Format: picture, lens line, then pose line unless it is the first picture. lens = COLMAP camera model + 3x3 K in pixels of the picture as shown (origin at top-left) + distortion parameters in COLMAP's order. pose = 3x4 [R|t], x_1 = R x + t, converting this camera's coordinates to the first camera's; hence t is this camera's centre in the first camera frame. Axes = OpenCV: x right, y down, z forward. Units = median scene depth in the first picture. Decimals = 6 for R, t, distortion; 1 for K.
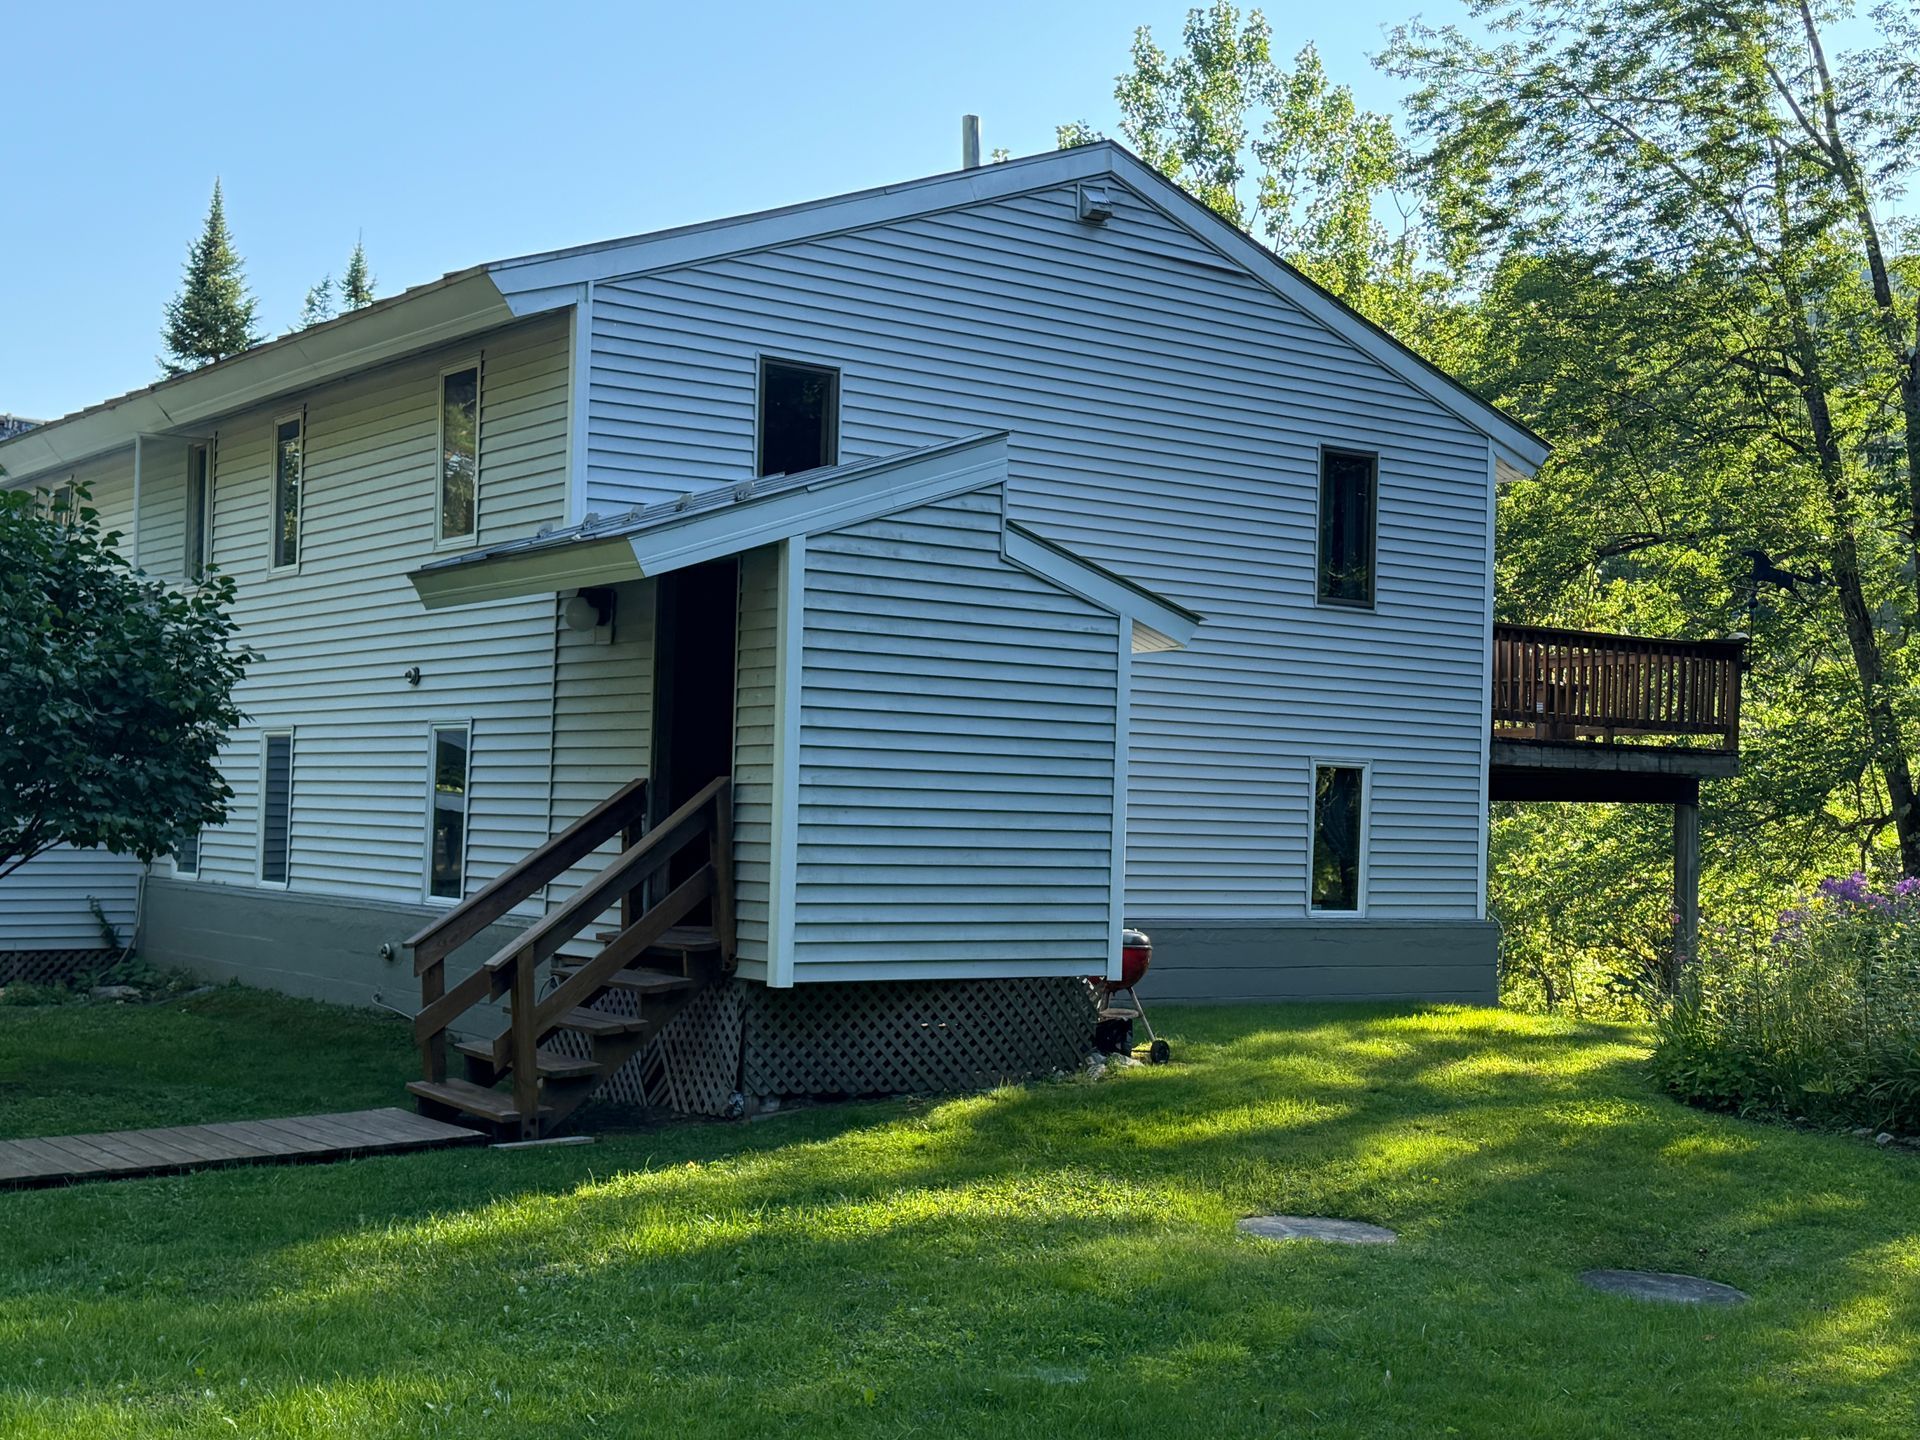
lens RADIAL K [[2461.3, 0, 960.0], [0, 2461.3, 720.0], [0, 0, 1]] dist [0.125189, -0.007585]
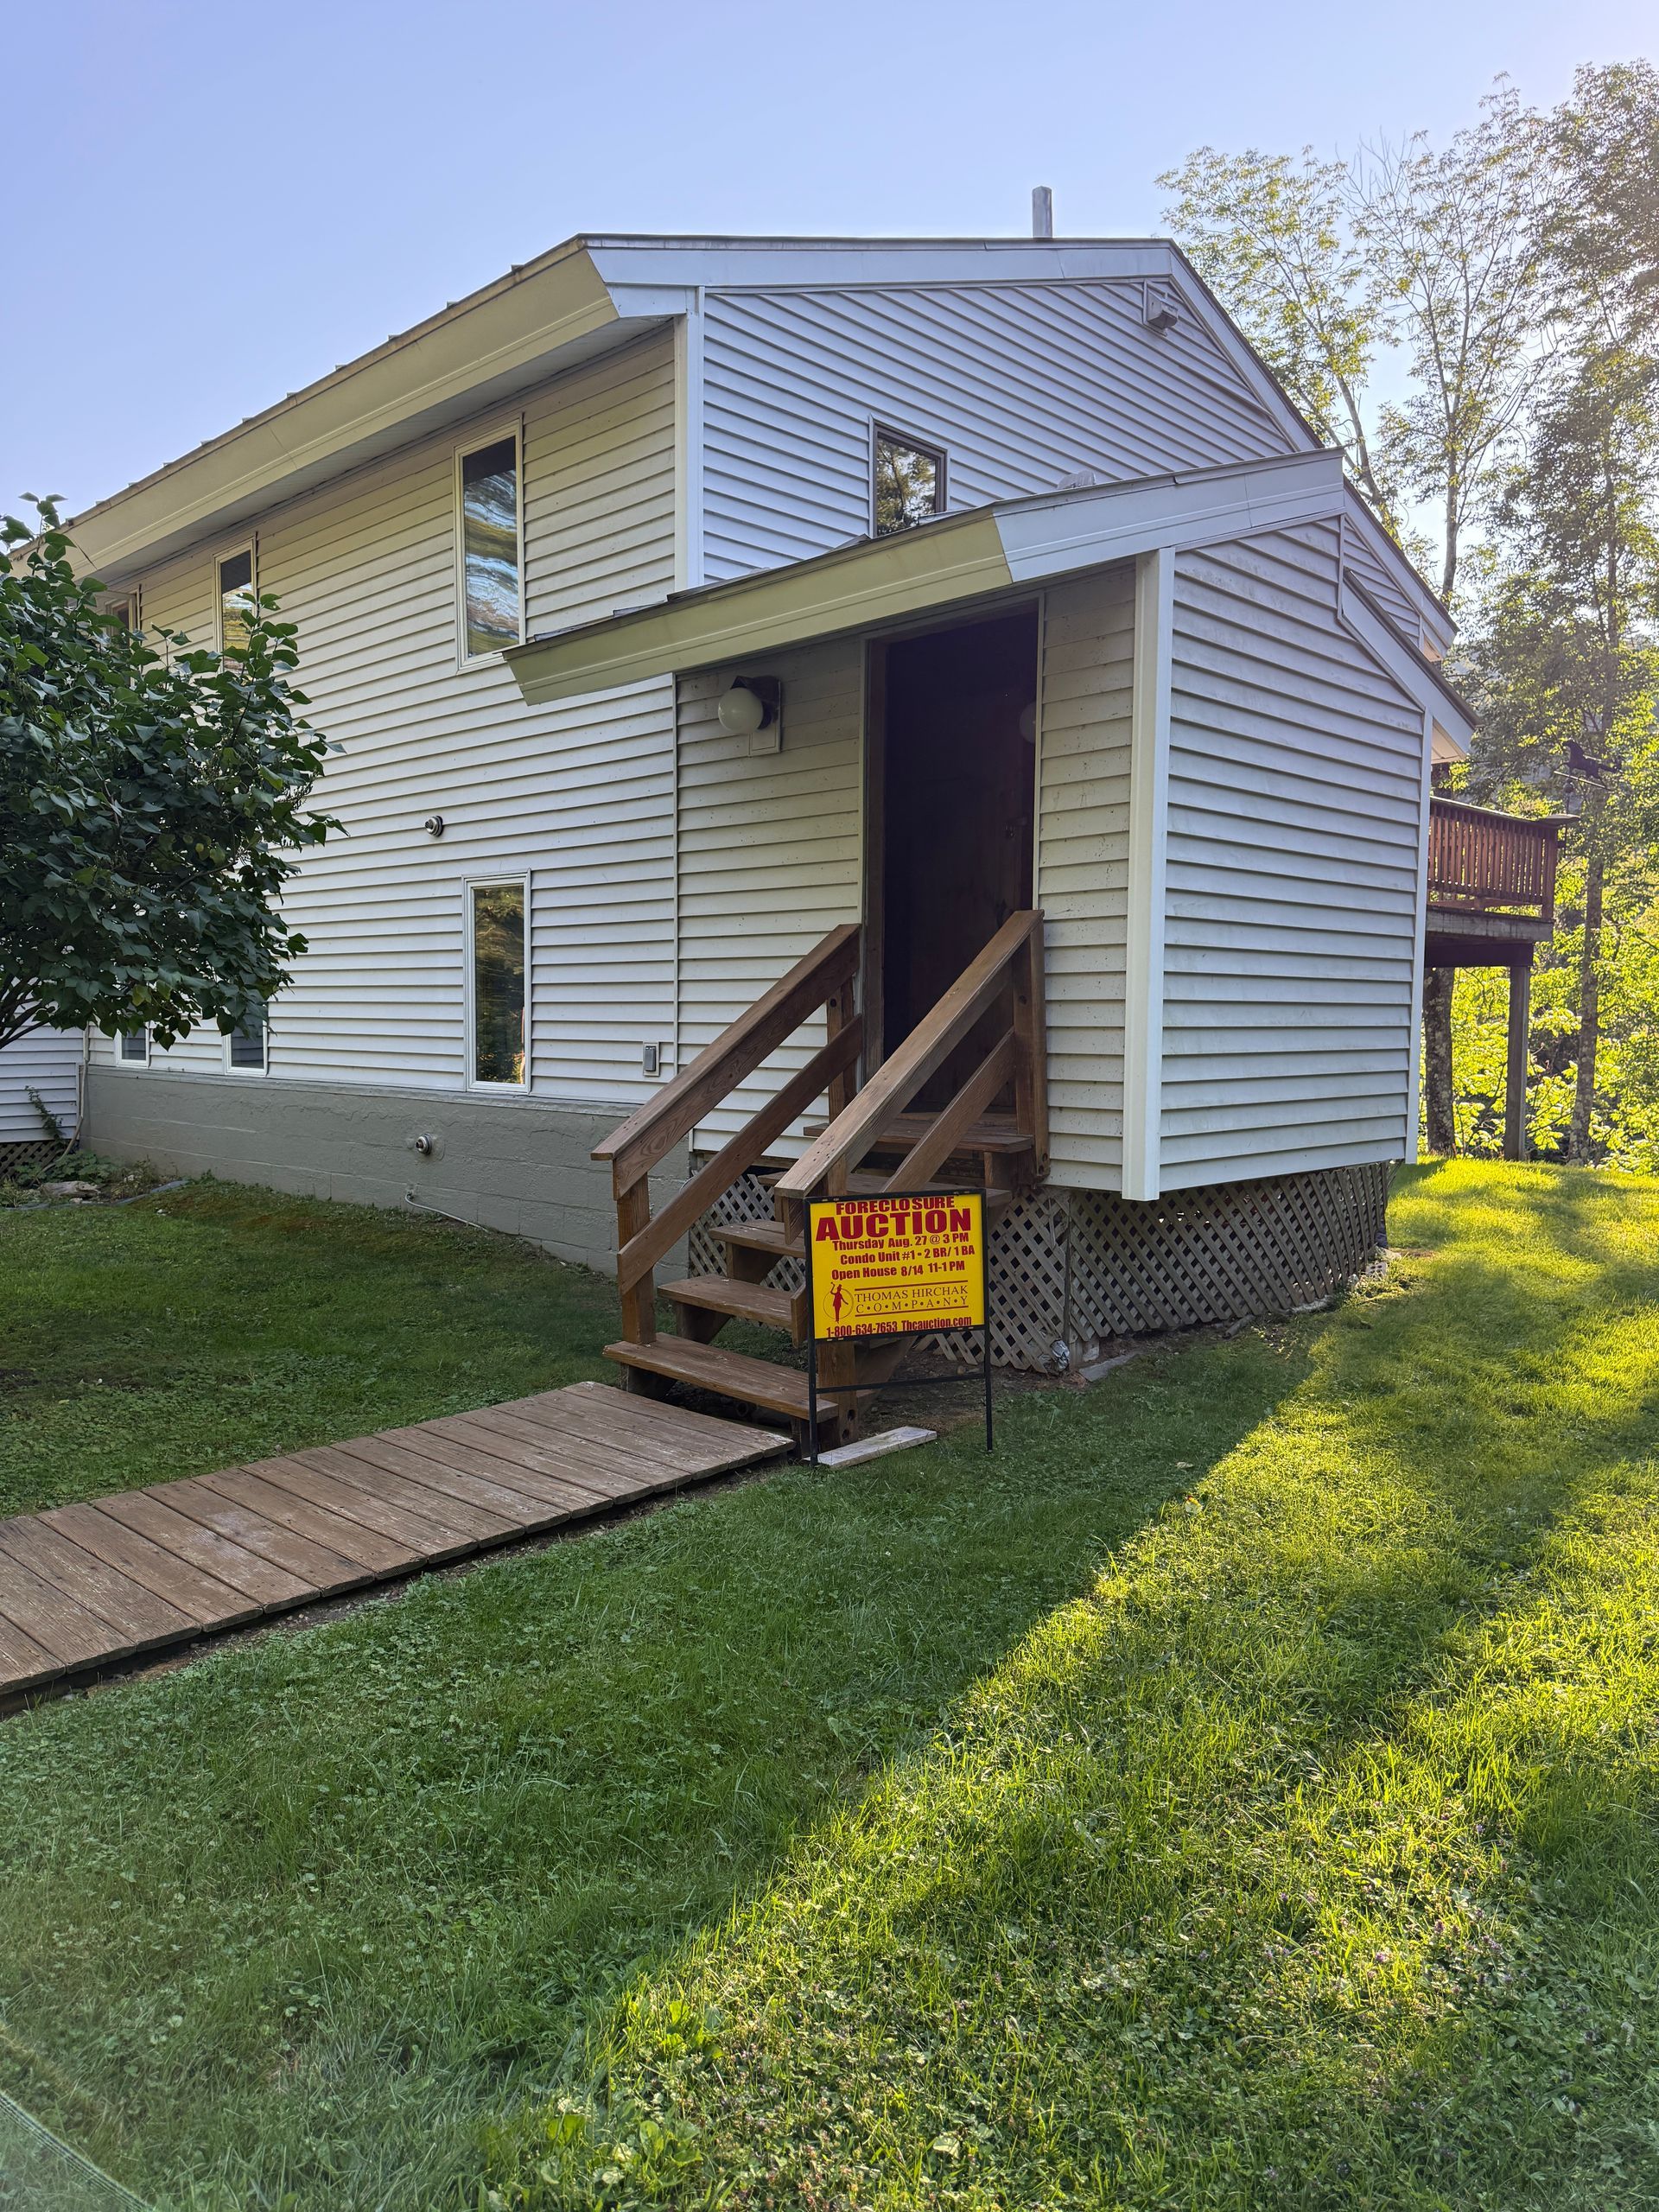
lens RADIAL K [[1564.9, 0, 825.3], [0, 1564.9, 1113.1], [0, 0, 1]] dist [0.115623, -0.179443]
pose [[0.986041, -0.030800, 0.163632, -0.181383], [0.013781, 0.994467, 0.104142, 0.026249], [-0.165934, -0.100433, 0.981009, 0.432605]]
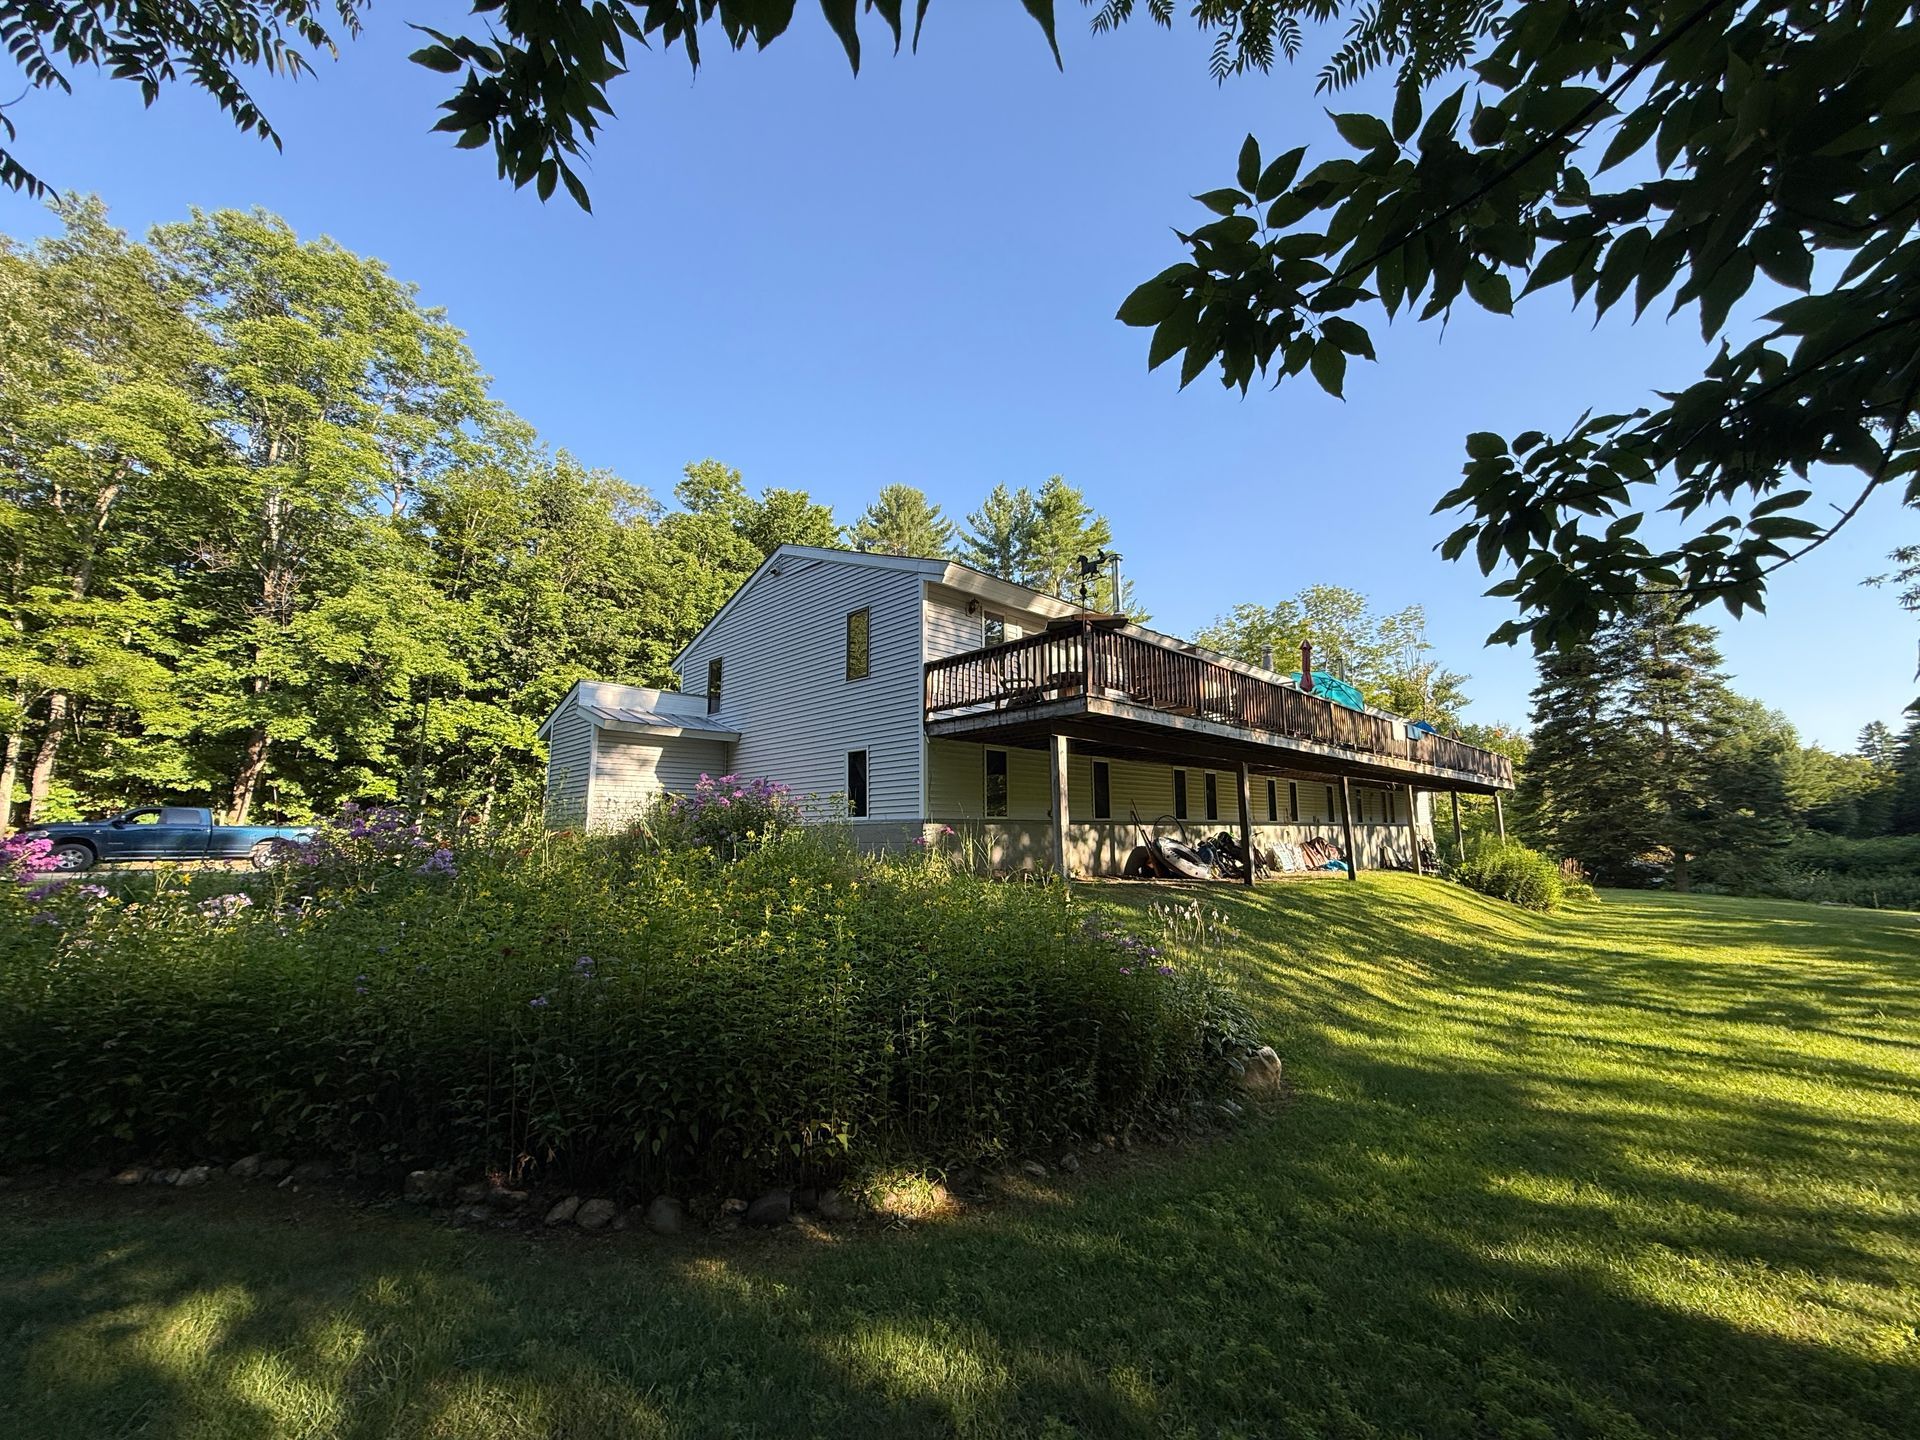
lens RADIAL K [[761.2, 0, 957.1], [0, 761.2, 722.3], [0, 0, 1]] dist [0.001038, -0.000047]
pose [[0.149285, -0.174376, -0.973297, 0.947463], [0.052096, 0.984347, -0.168365, 0.128353], [0.987421, -0.025571, 0.156033, 1.116293]]
